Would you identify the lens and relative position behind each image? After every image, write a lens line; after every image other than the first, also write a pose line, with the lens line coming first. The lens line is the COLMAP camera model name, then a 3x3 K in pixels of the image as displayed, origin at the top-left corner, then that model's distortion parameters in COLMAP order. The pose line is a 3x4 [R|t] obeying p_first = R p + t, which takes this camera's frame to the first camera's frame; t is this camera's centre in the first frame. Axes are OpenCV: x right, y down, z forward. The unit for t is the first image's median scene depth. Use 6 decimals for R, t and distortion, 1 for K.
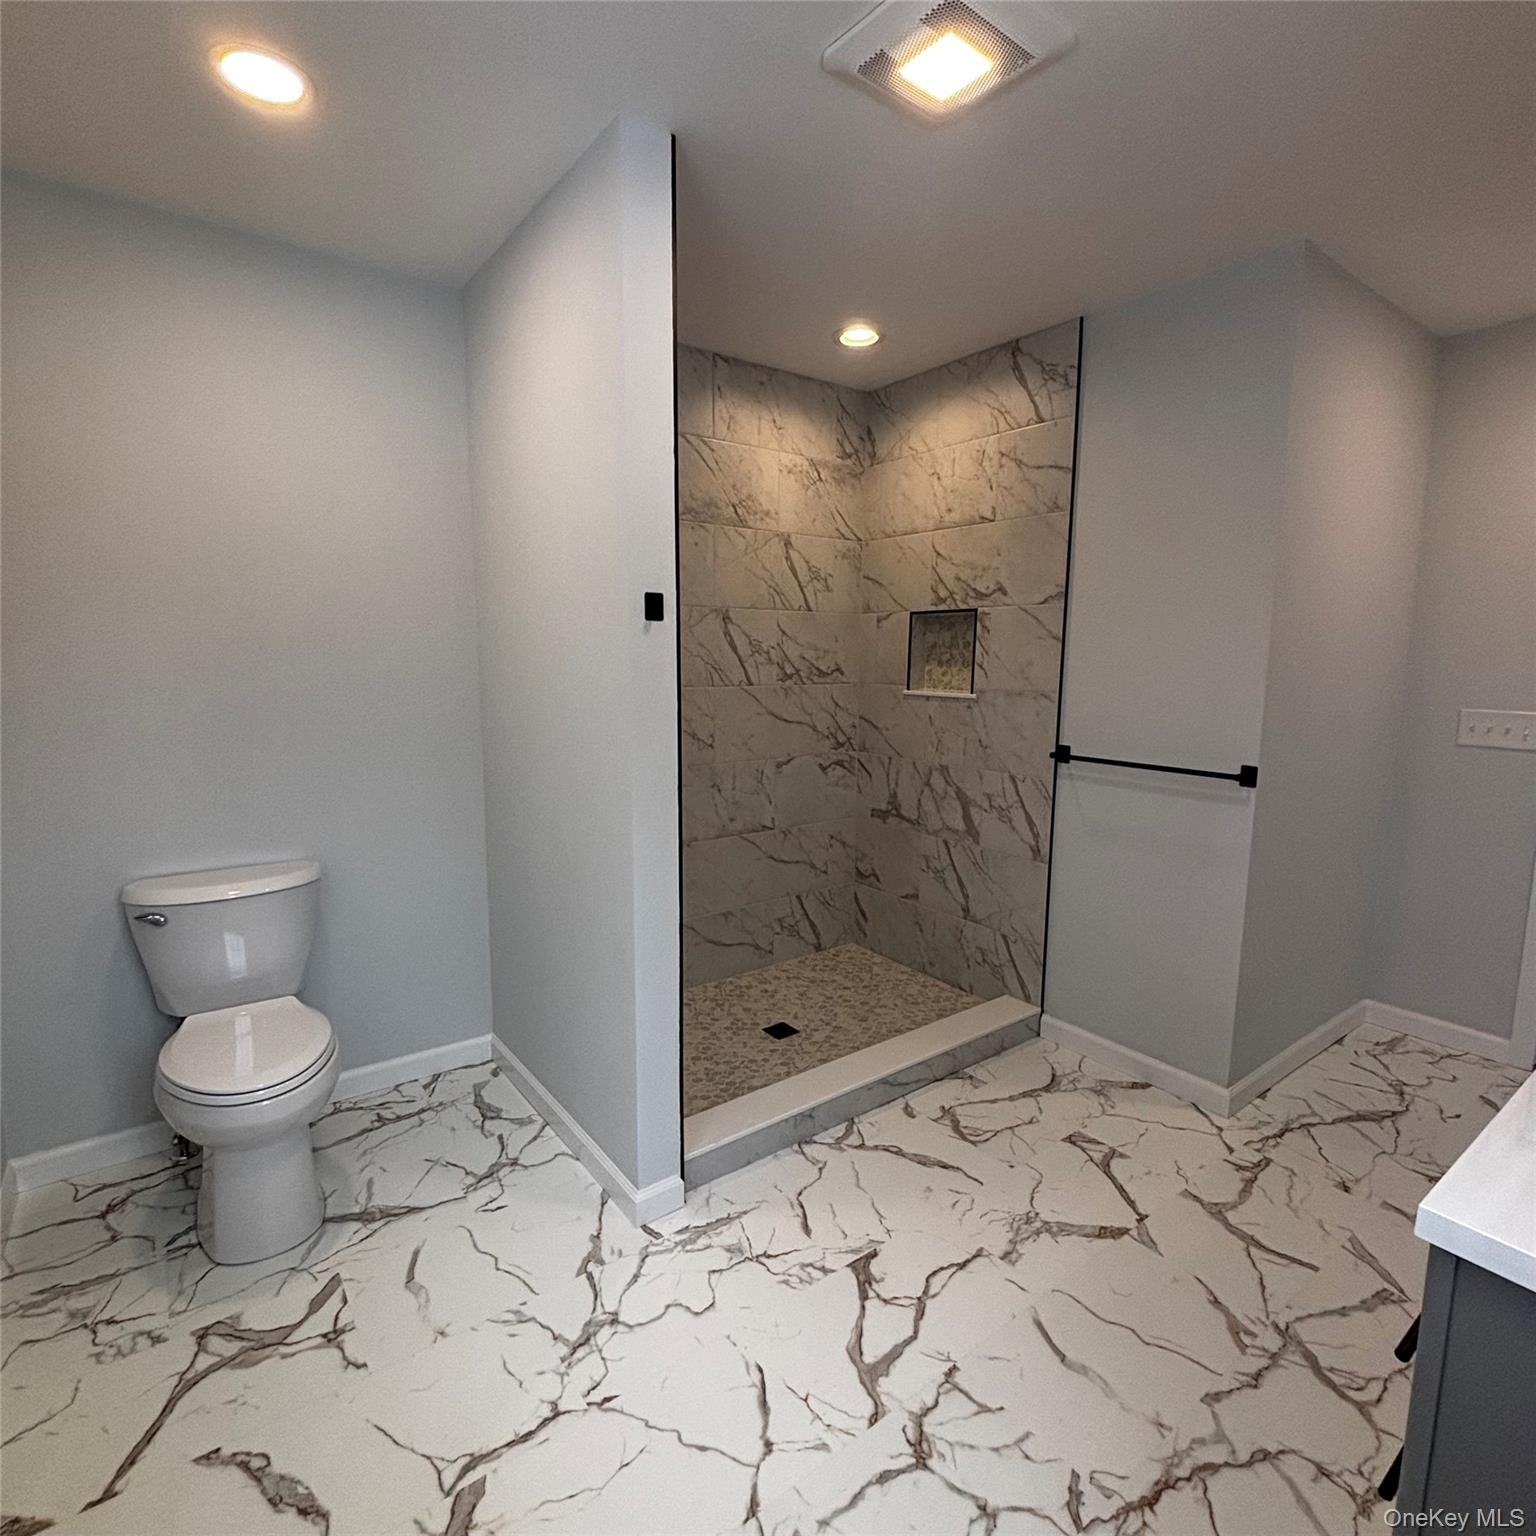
lens RADIAL K [[825.1, 0, 767.1], [0, 825.1, 774.2], [0, 0, 1]] dist [-0.021117, 0.015277]
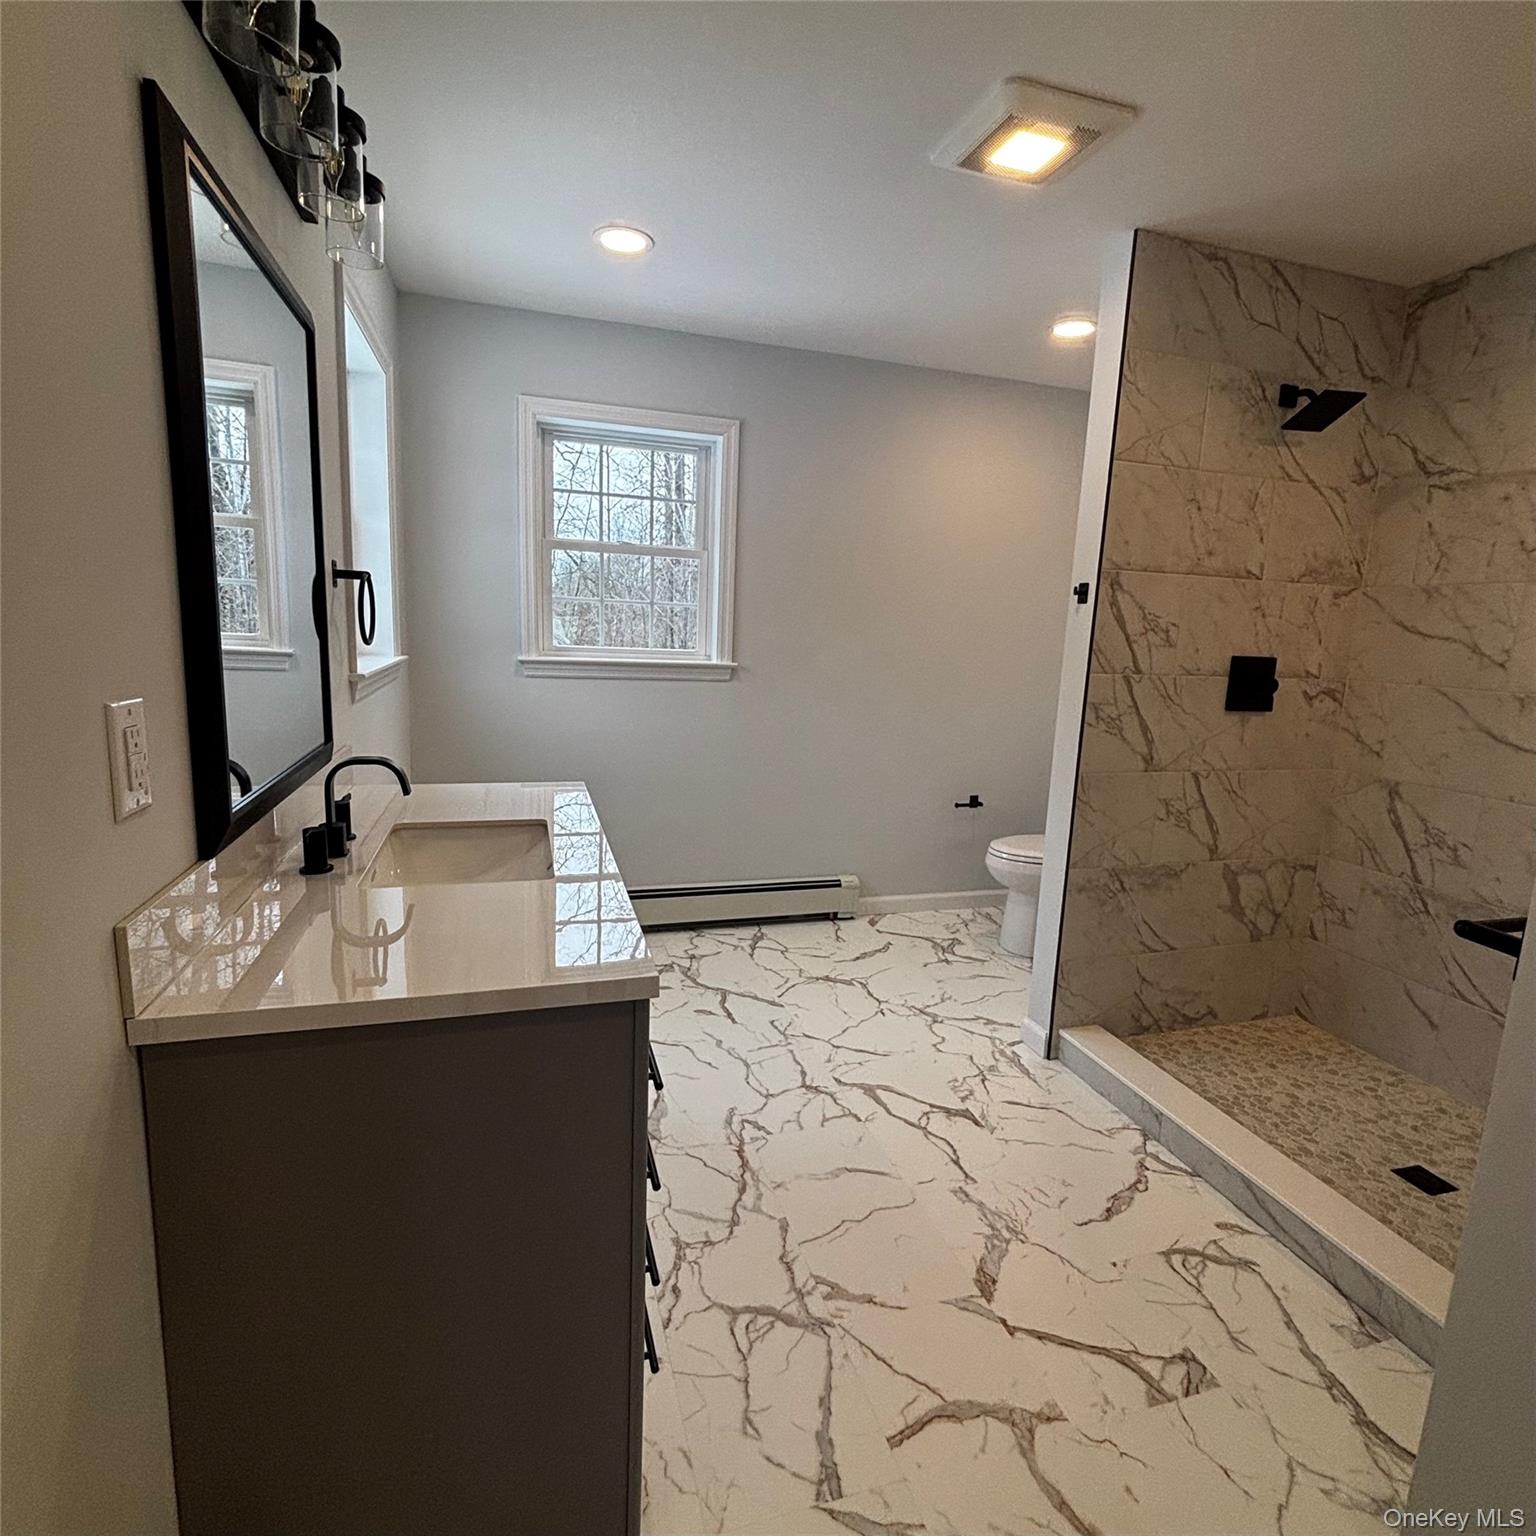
lens RADIAL K [[829.7, 0, 781.3], [0, 829.7, 789.8], [0, 0, 1]] dist [-0.026660, -0.000586]
pose [[-0.329115, 0.159650, -0.930696, 1.282089], [-0.187170, 0.955020, 0.230009, -0.108943], [0.925554, 0.249898, -0.284430, 0.961374]]
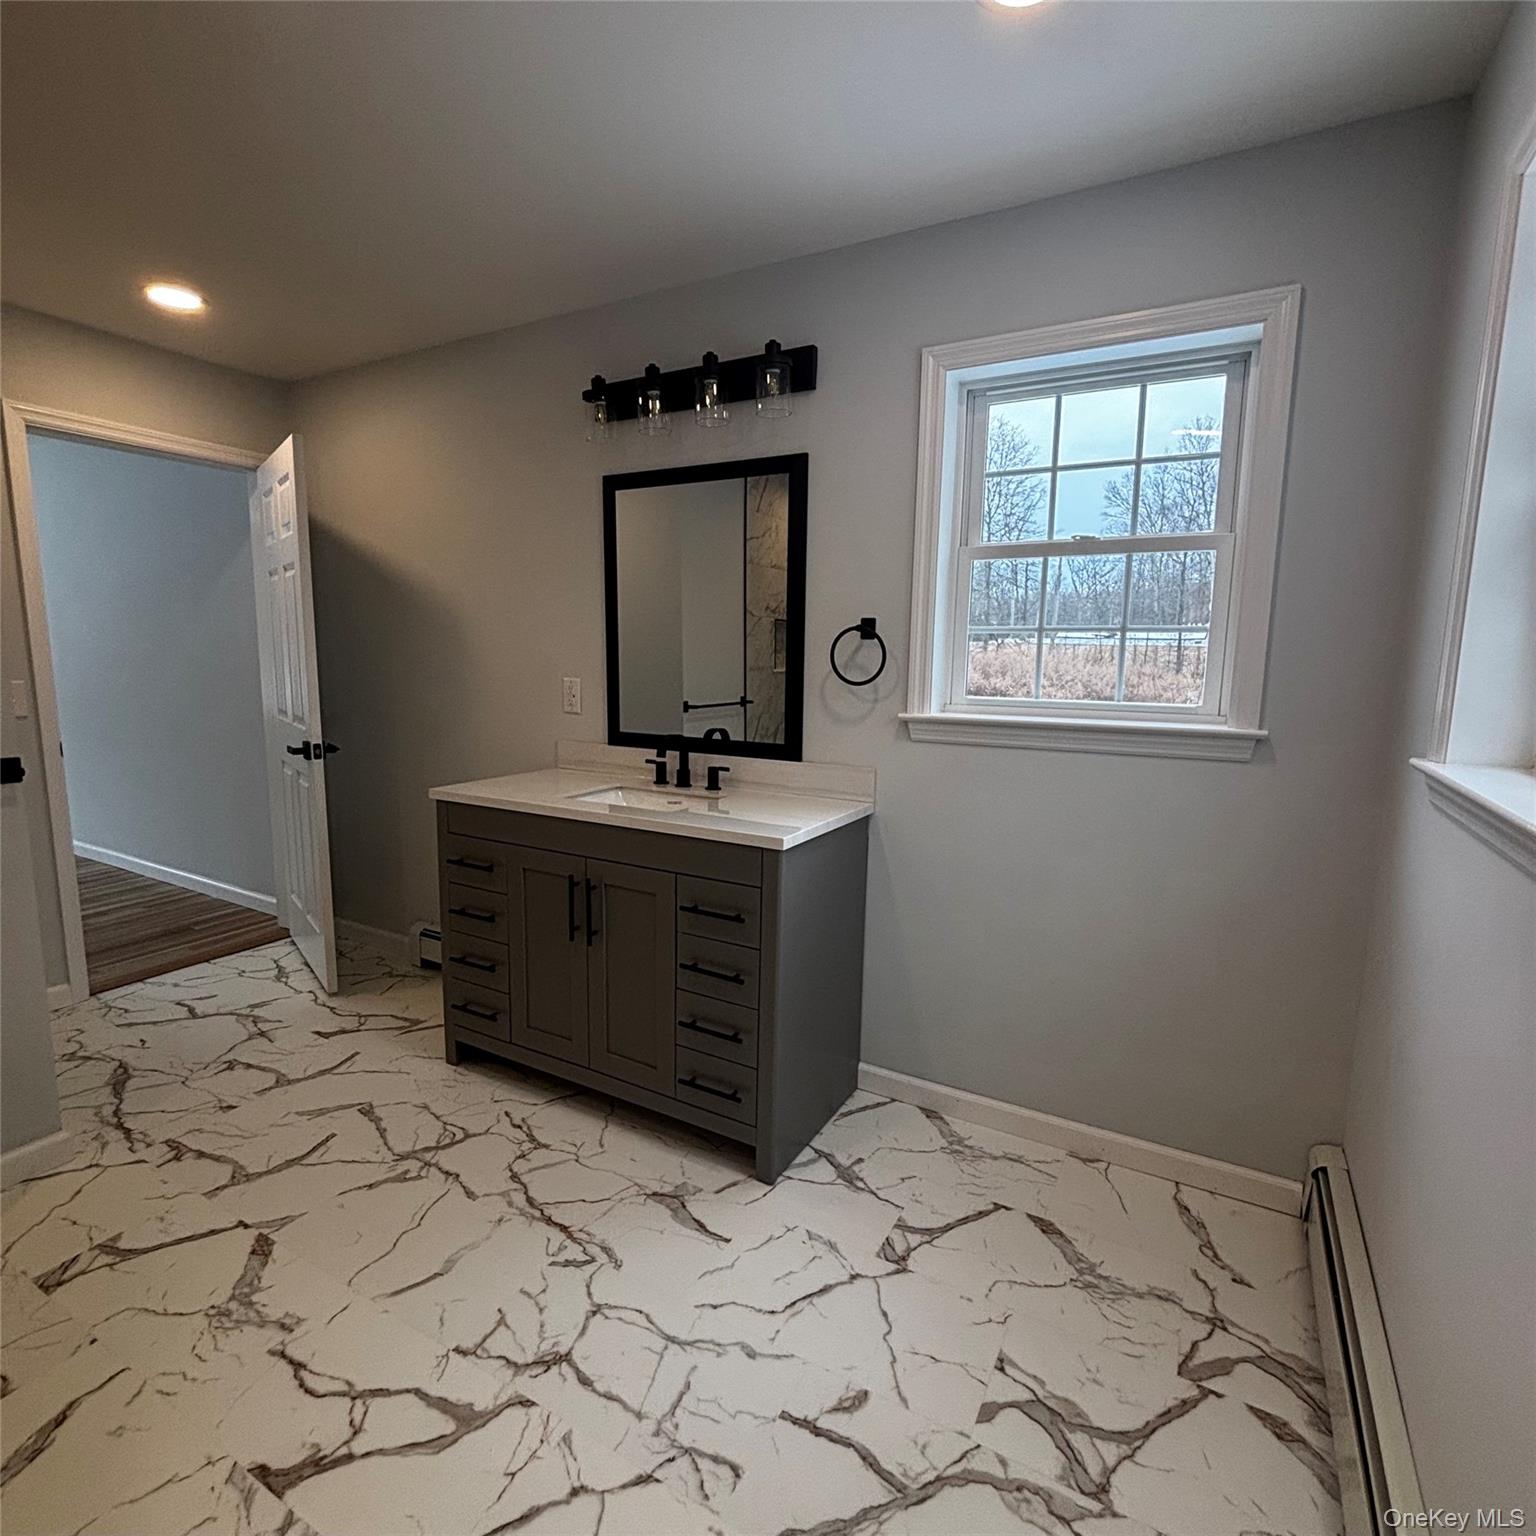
lens RADIAL K [[815.1, 0, 765.4], [0, 815.1, 760.3], [0, 0, 1]] dist [-0.020806, 0.010252]
pose [[-0.398342, -0.138233, 0.906761, -0.603660], [0.115793, 0.973091, 0.199213, -0.107844], [-0.909899, 0.184352, -0.371616, 0.751089]]
